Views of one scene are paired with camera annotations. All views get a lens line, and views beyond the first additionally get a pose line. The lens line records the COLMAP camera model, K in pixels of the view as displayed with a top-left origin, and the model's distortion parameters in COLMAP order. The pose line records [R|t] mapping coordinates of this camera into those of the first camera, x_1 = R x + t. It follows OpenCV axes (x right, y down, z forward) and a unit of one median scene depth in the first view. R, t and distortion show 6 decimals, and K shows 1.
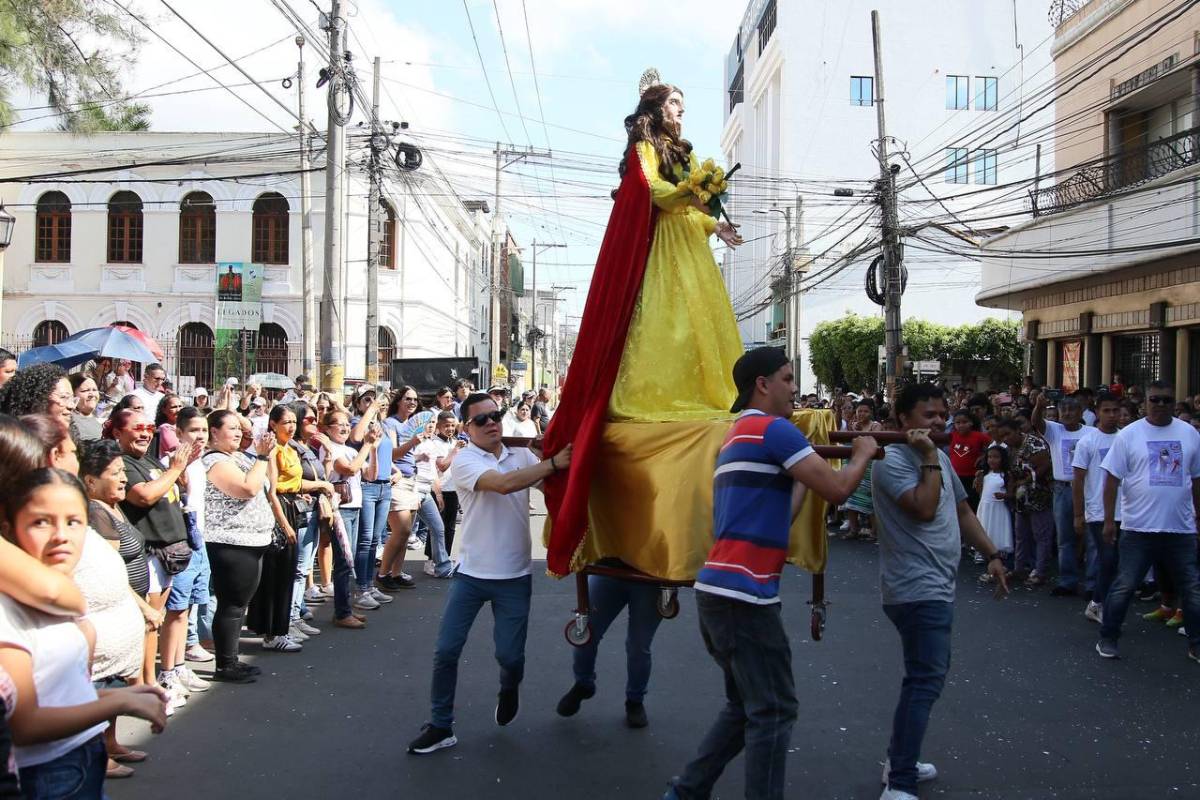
lens RADIAL K [[4070.2, 0, 597.2], [0, 4070.2, 426.9], [0, 0, 1]] dist [0.471361, 1.637965]
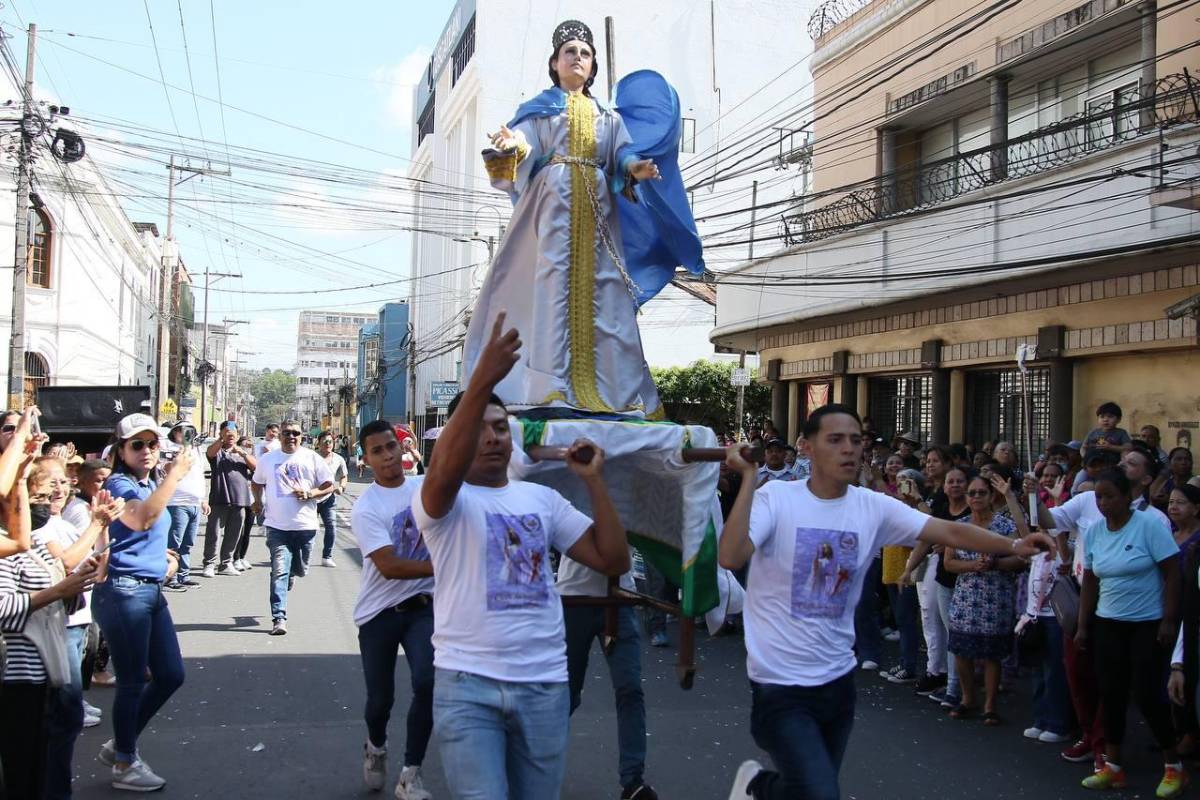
lens RADIAL K [[1480.7, 0, 583.8], [0, 1480.7, 421.6], [0, 0, 1]] dist [-0.088291, 0.027678]
pose [[0.960253, 0.015901, 0.278679, -0.026774], [-0.010042, 0.999698, -0.022438, -0.004036], [-0.278951, 0.018747, 0.960122, 0.672270]]
